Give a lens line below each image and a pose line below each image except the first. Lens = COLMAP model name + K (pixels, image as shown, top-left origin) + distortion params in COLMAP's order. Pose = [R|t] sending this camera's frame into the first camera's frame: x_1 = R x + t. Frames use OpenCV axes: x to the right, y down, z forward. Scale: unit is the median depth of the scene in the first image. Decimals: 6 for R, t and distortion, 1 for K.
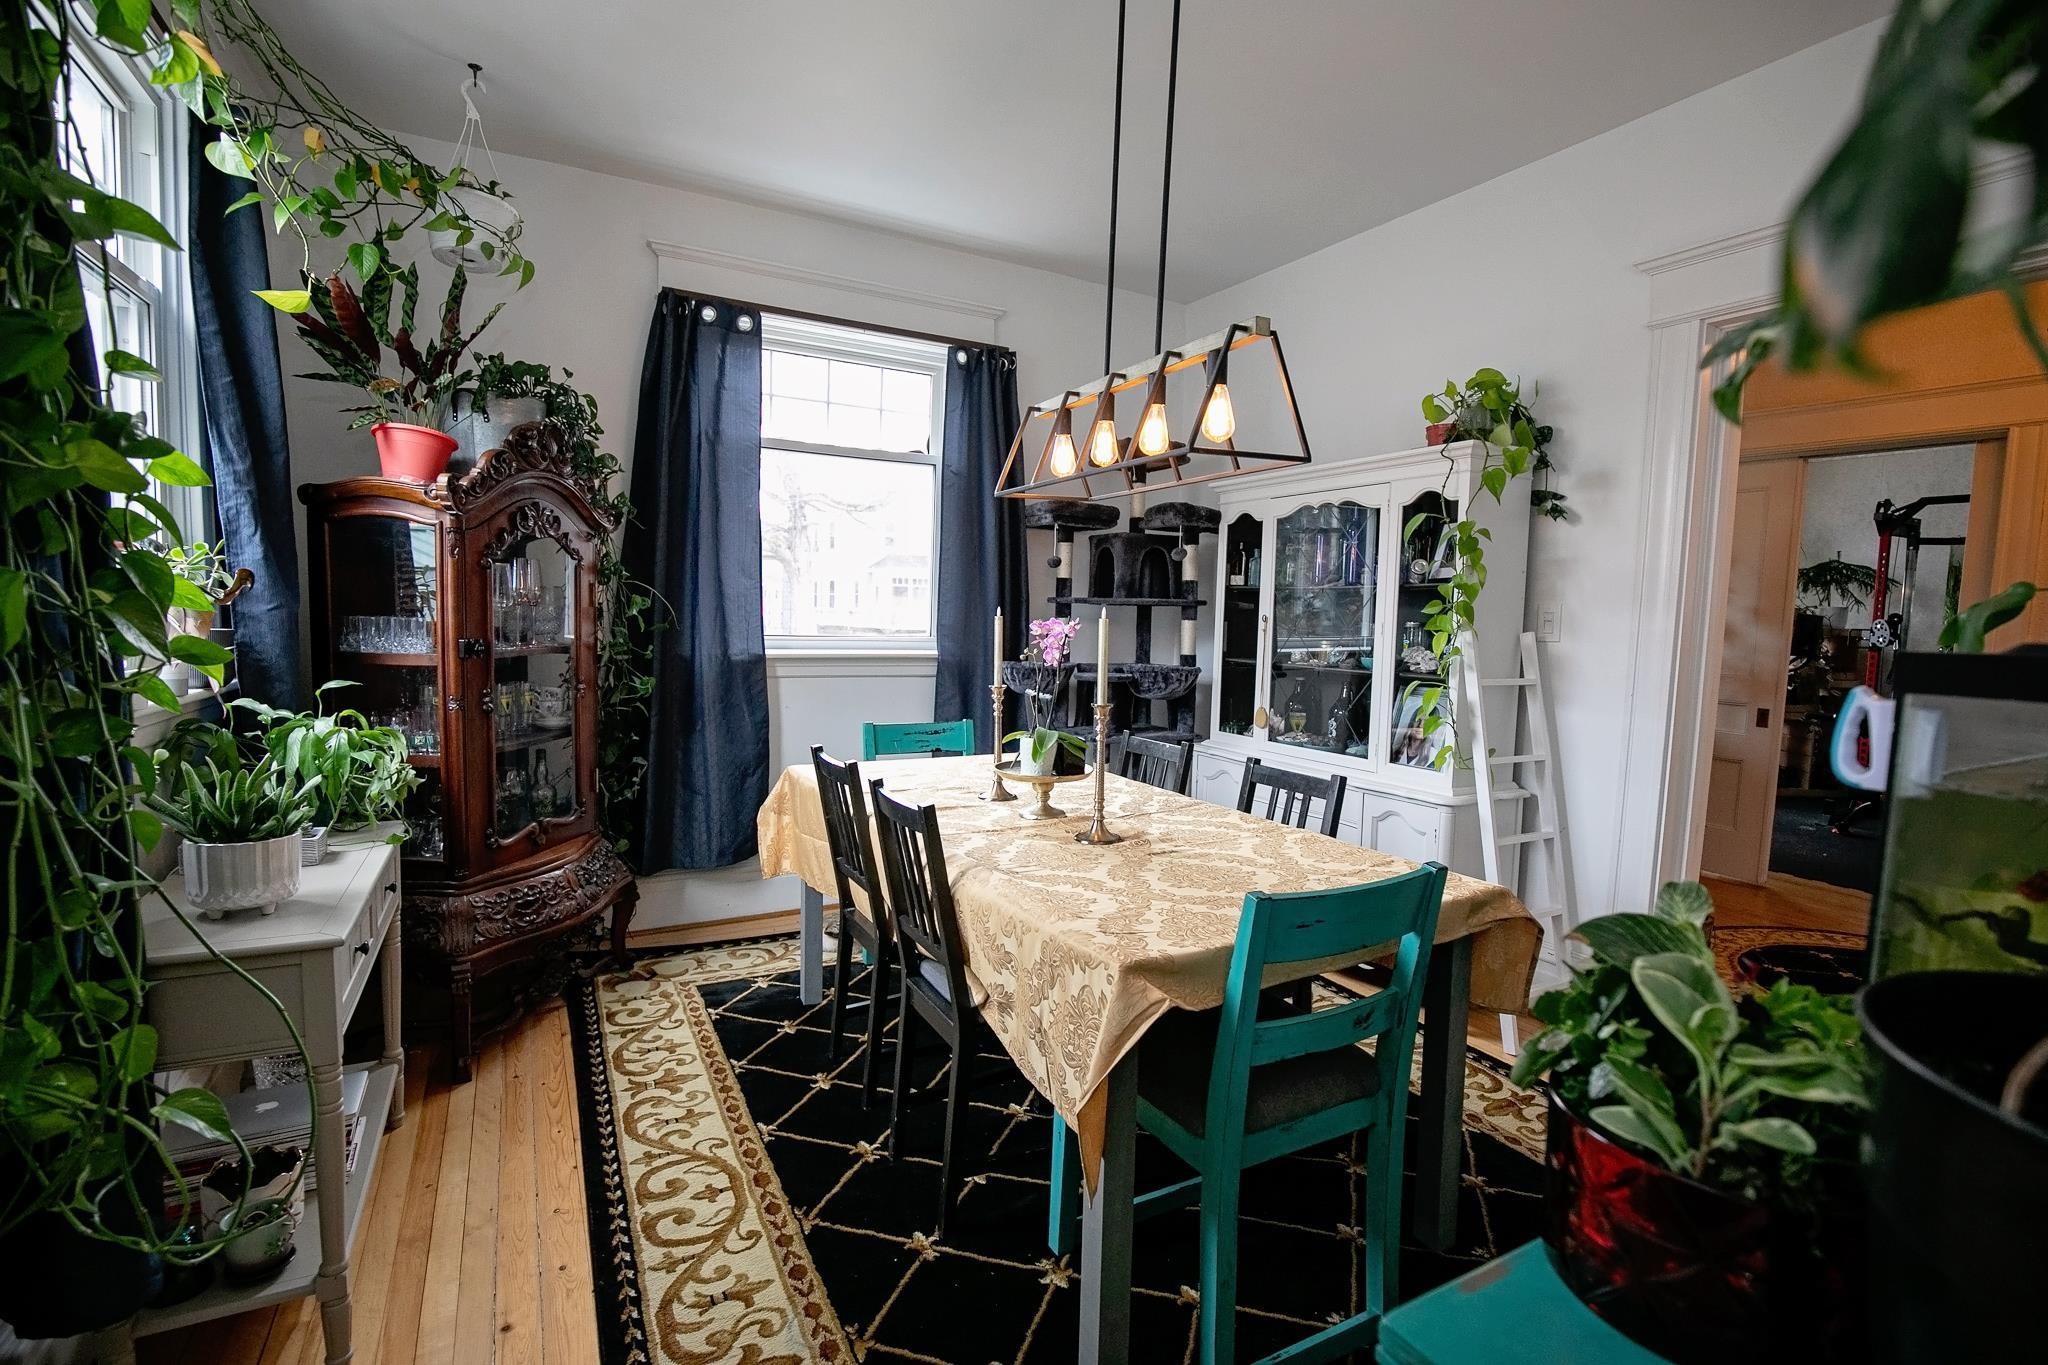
lens RADIAL K [[934.6, 0, 1030.8], [0, 934.6, 686.2], [0, 0, 1]] dist [-0.003358, -0.000338]
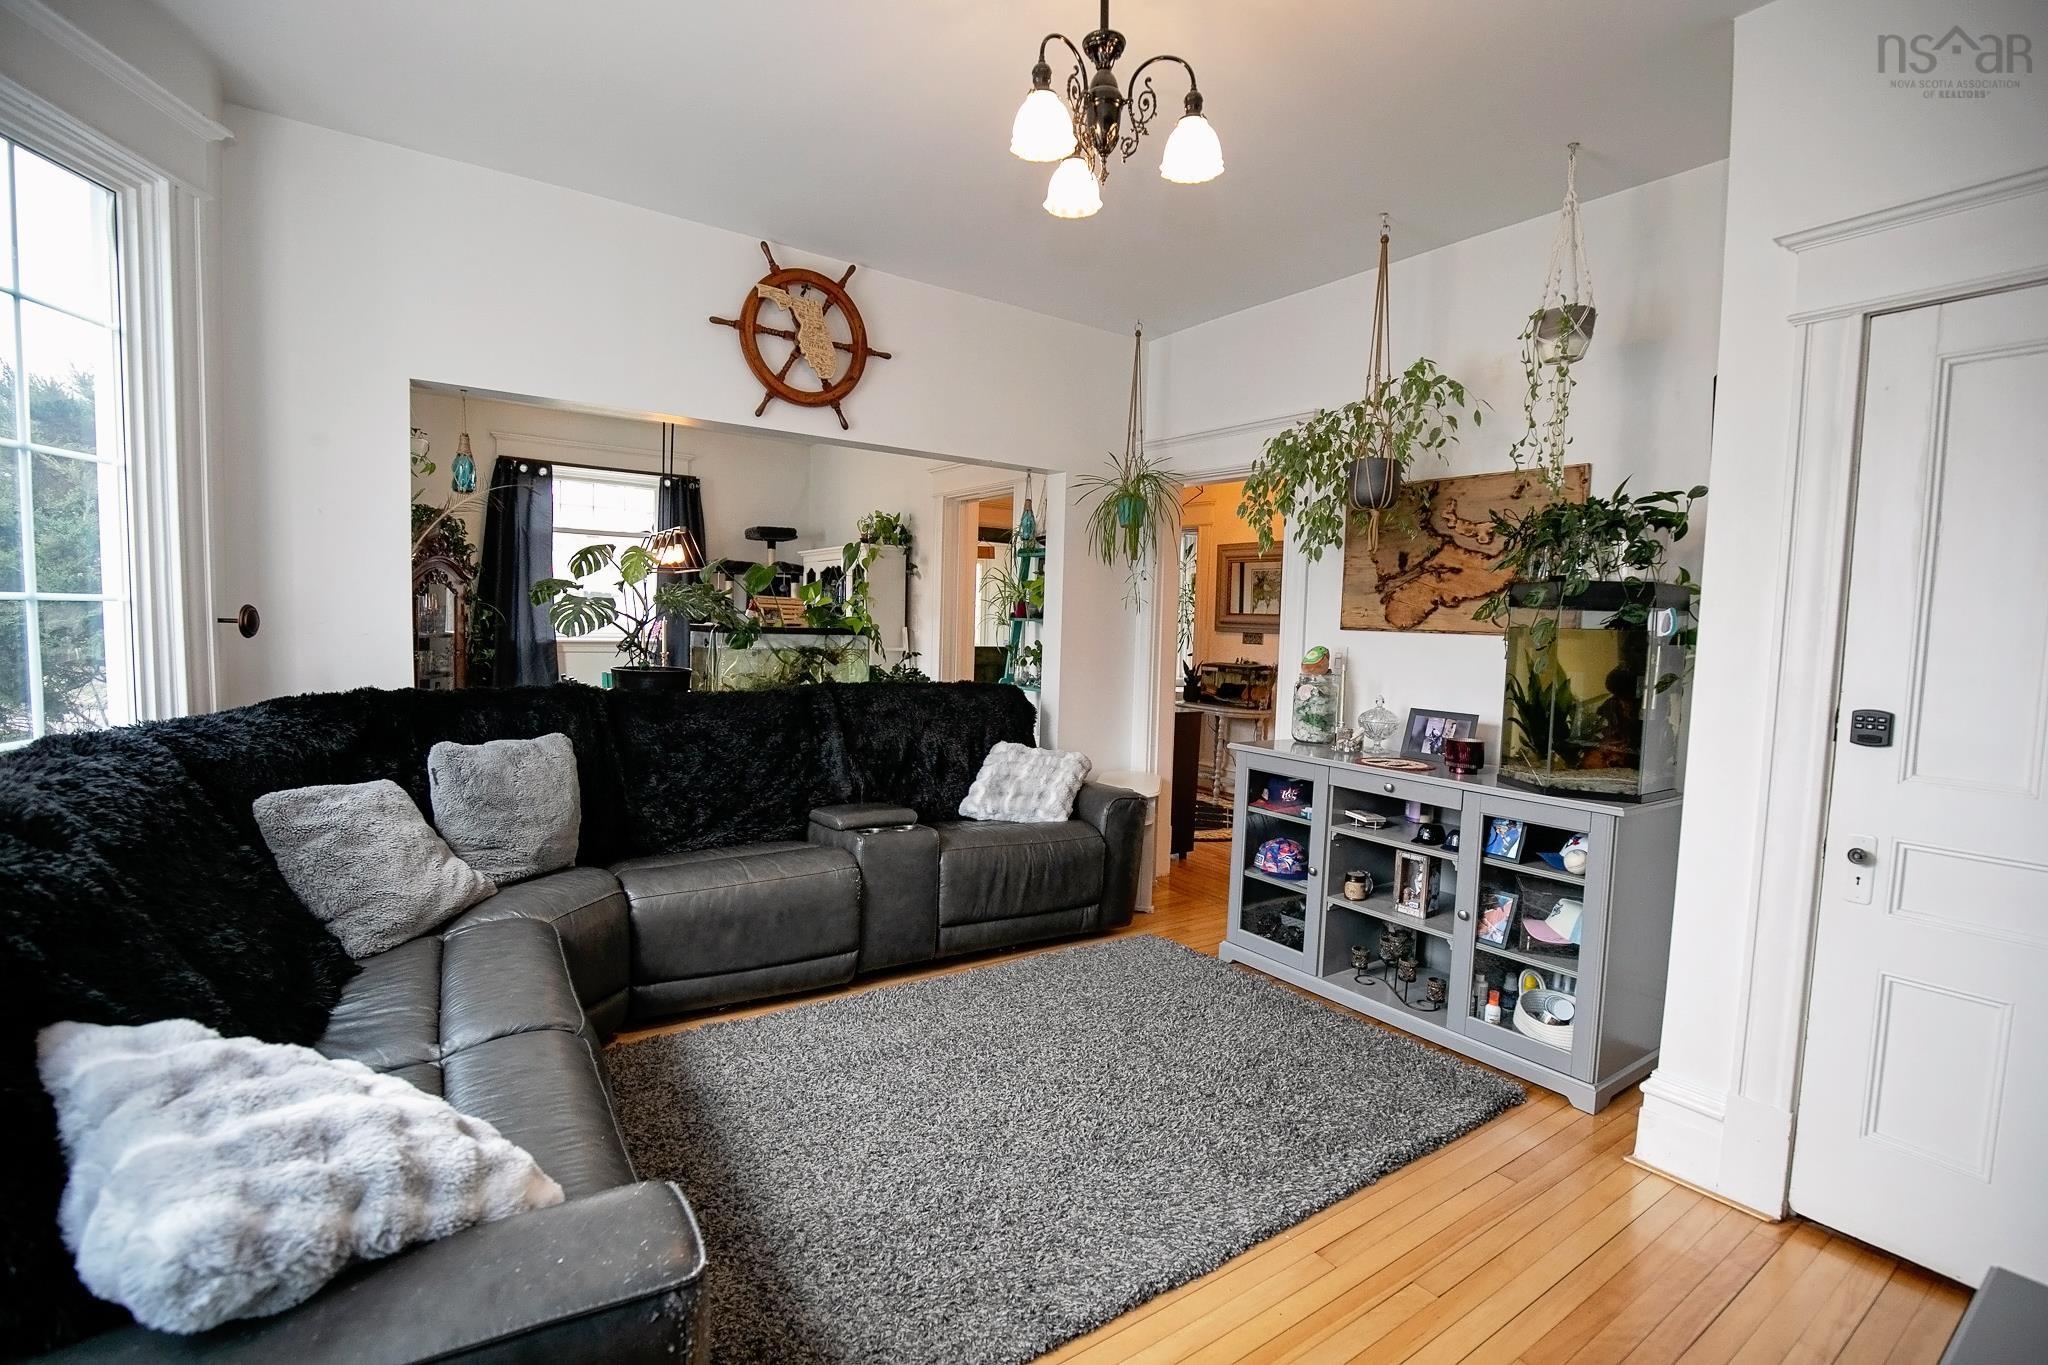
lens RADIAL K [[934.6, 0, 1022.8], [0, 934.6, 683.9], [0, 0, 1]] dist [-0.003358, -0.000338]
pose [[0.993014, -0.011172, 0.117470, 0.473307], [0.012479, 0.999868, -0.010391, 0.094364], [-0.117338, 0.011785, 0.993022, -1.093724]]
